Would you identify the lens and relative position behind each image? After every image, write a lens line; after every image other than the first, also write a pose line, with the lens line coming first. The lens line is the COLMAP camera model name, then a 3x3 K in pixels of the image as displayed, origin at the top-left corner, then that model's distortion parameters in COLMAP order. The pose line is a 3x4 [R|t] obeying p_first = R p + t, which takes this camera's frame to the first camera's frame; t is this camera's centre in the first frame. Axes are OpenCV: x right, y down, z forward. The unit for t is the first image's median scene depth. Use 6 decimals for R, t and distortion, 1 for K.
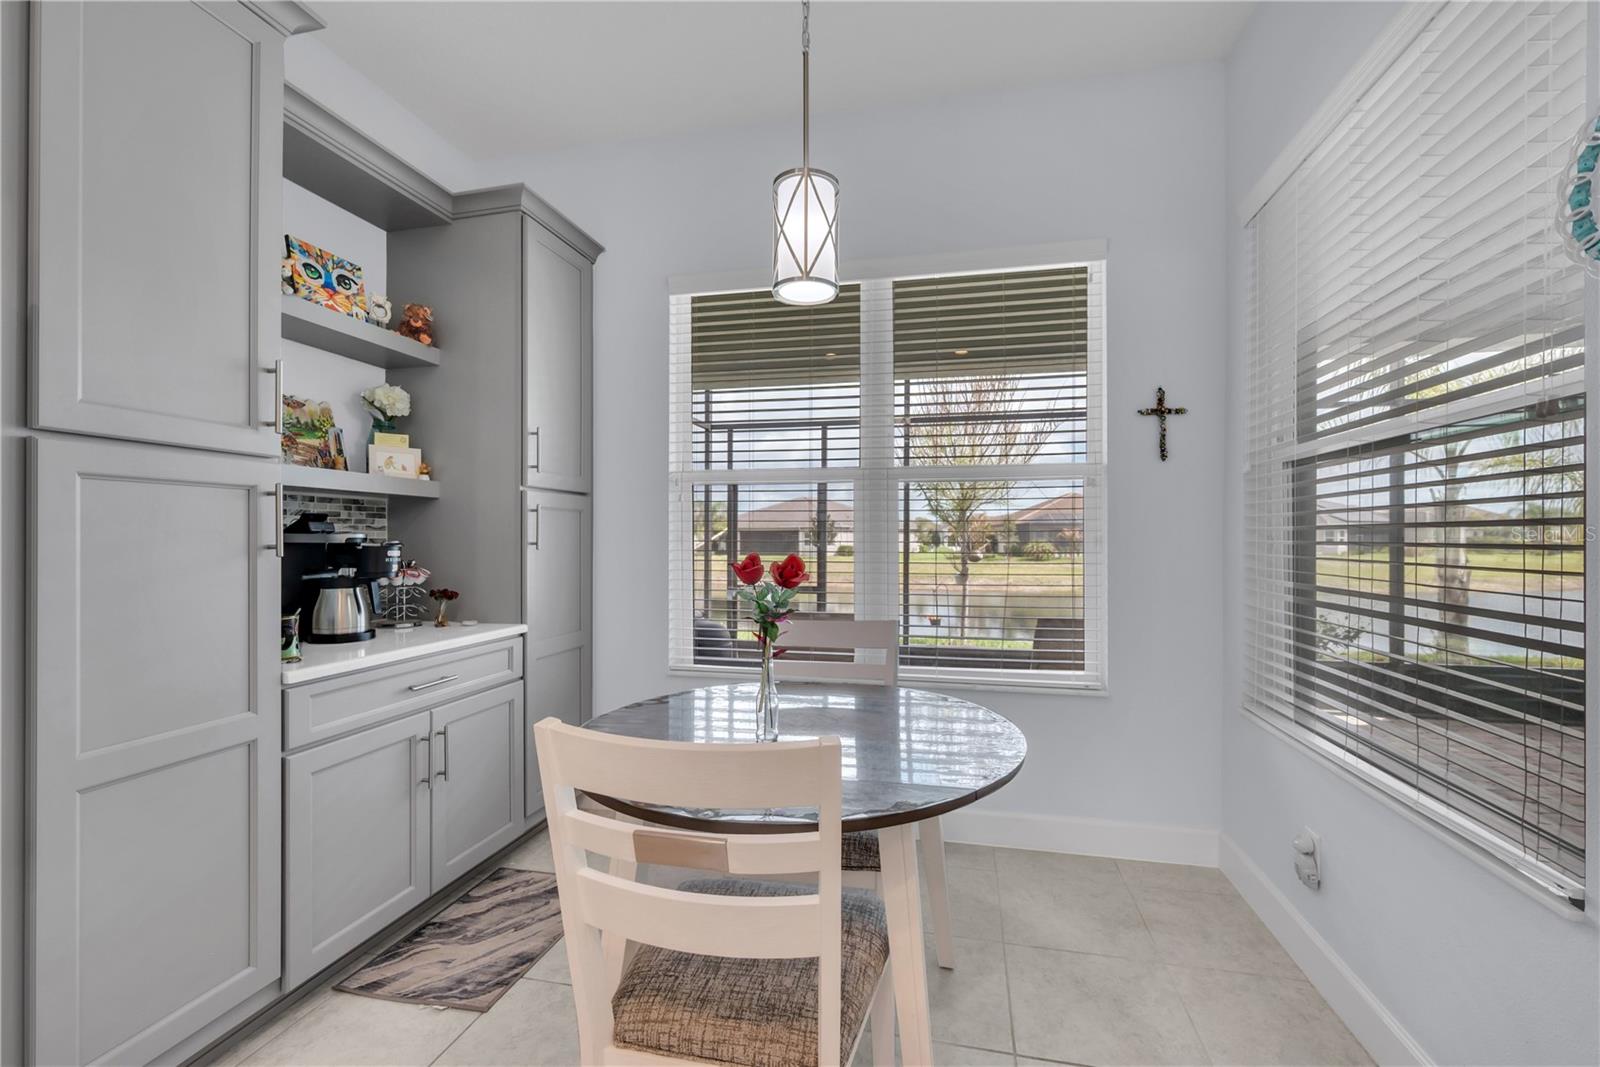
lens RADIAL K [[661.1, 0, 821.3], [0, 661.1, 531.2], [0, 0, 1]] dist [-0.002498, -0.000403]
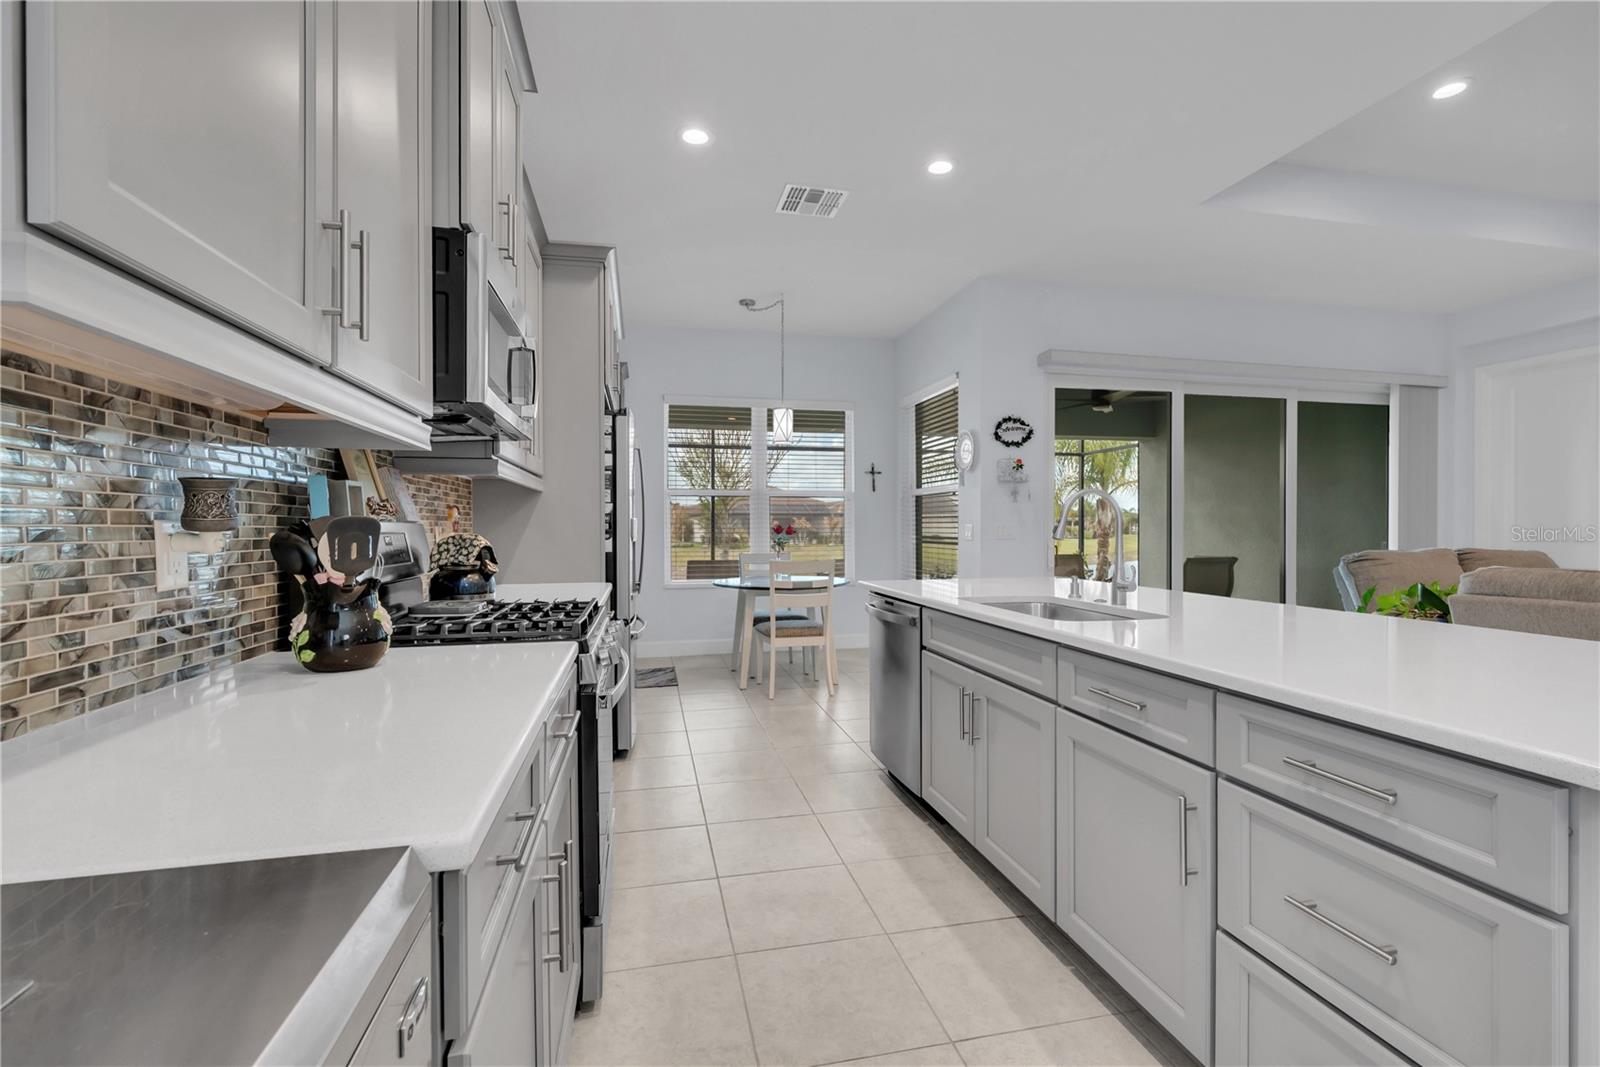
lens RADIAL K [[711.3, 0, 809.6], [0, 711.3, 530.3], [0, 0, 1]] dist [-0.000709, -0.000217]
pose [[0.903694, -0.007502, 0.428112, -0.898161], [0.001841, 0.999905, 0.013635, 0.010165], [-0.428174, -0.011534, 0.903623, -1.406214]]
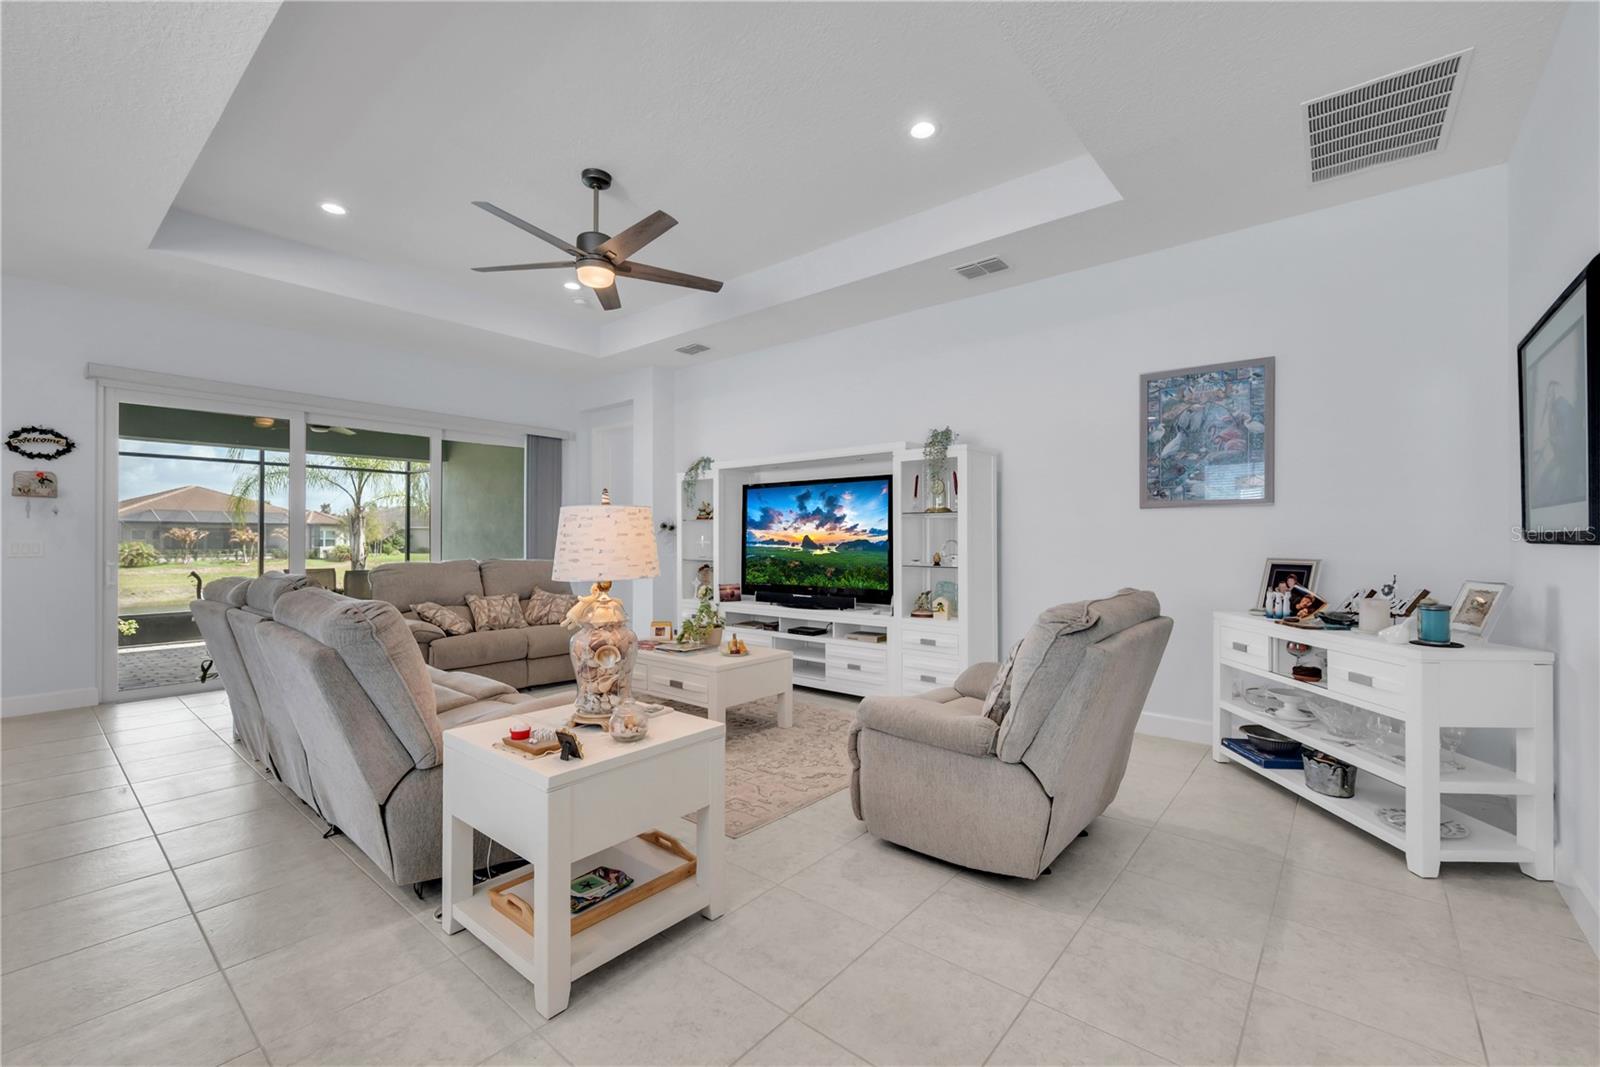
lens RADIAL K [[661.1, 0, 821.3], [0, 661.1, 531.2], [0, 0, 1]] dist [-0.002498, -0.000403]
pose [[0.454572, 0.007398, 0.890679, -0.107616], [-0.006108, 0.999968, -0.005189, -0.010004], [-0.890689, -0.003081, 0.454603, -2.510164]]
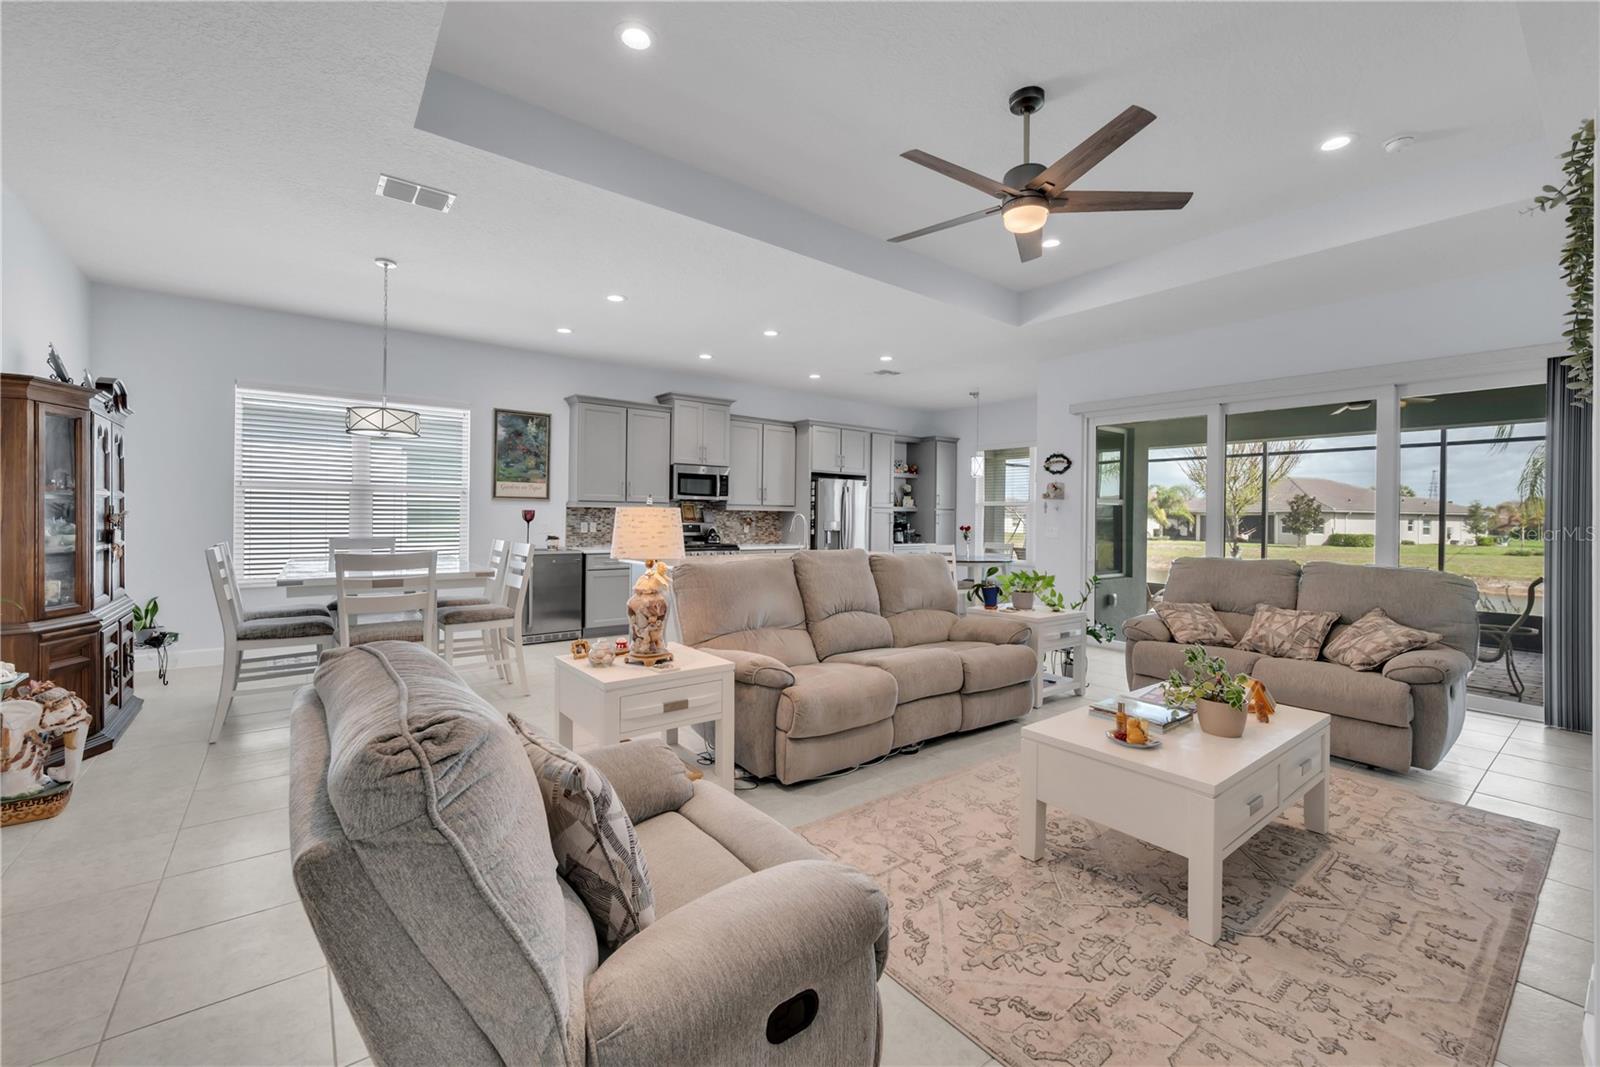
lens RADIAL K [[650.9, 0, 780.5], [0, 650.9, 519.4], [0, 0, 1]] dist [0.001011, 0.000473]
pose [[0.751585, 0.008643, -0.659580, 1.450256], [-0.004401, 0.999958, 0.008088, -0.031837], [0.659622, -0.003177, 0.751591, -2.599619]]
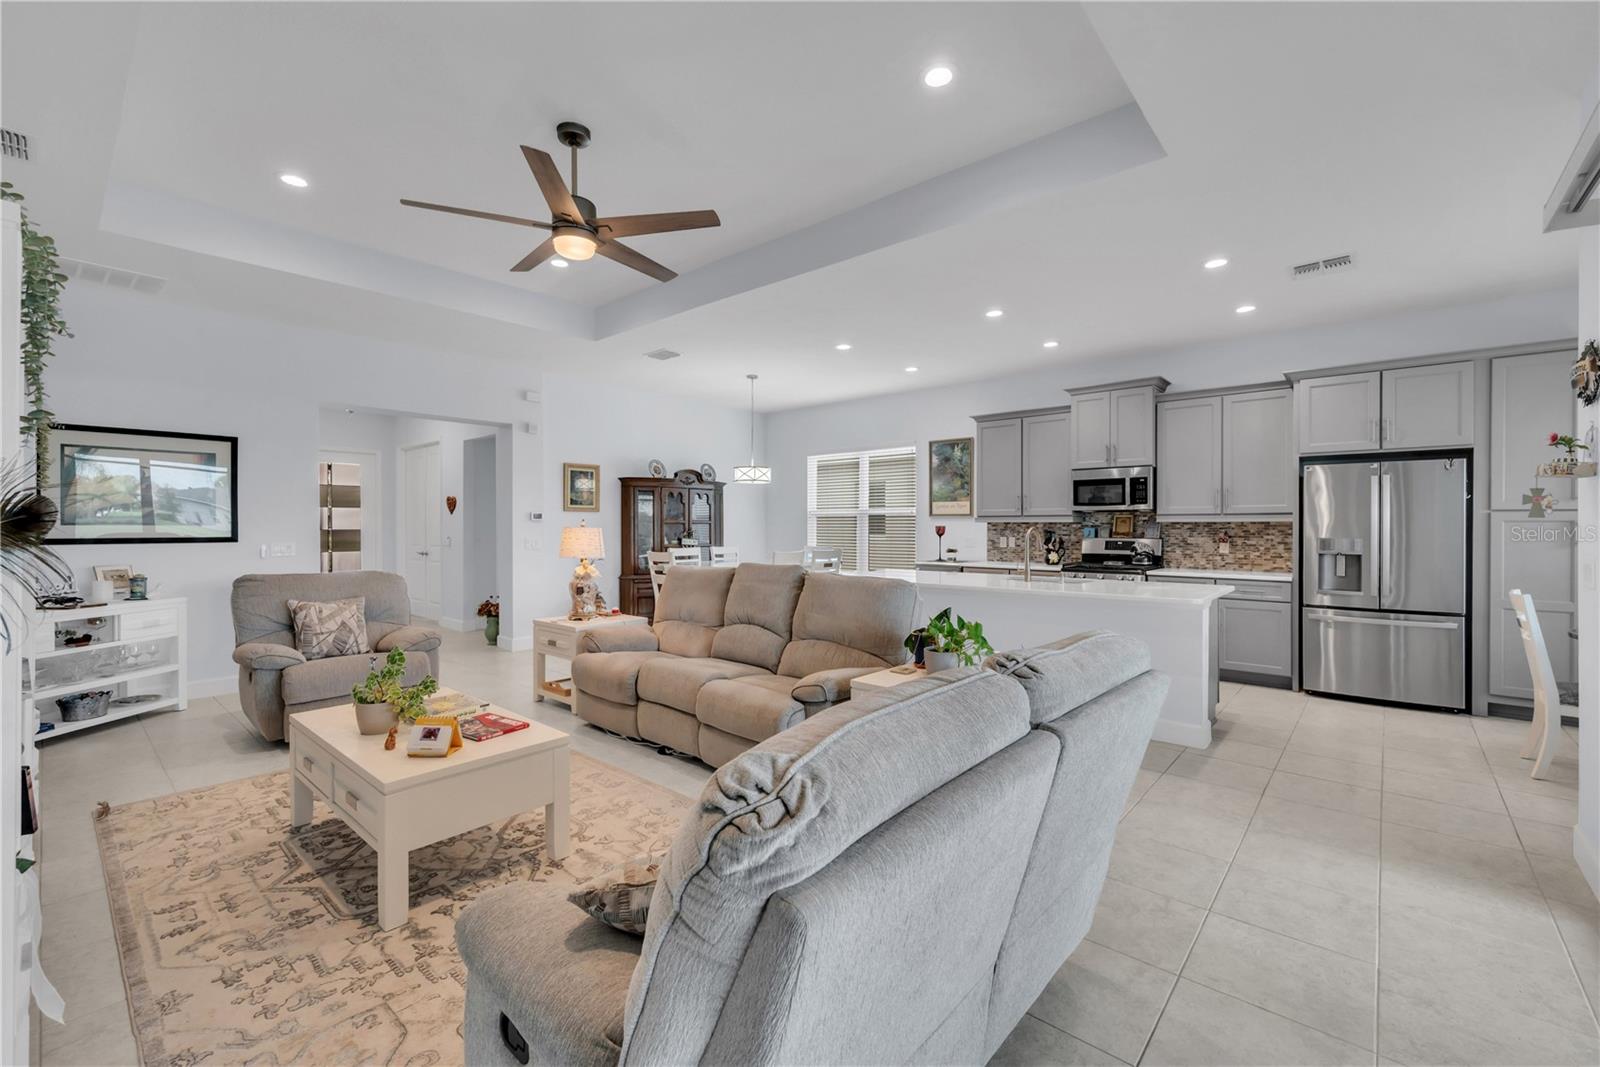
lens RADIAL K [[661.1, 0, 821.3], [0, 661.1, 531.2], [0, 0, 1]] dist [-0.002498, -0.000403]
pose [[-0.476935, 0.004086, -0.878929, 1.903875], [0.005681, 0.999983, 0.001566, -0.027633], [0.878920, -0.004246, -0.476950, -0.284879]]
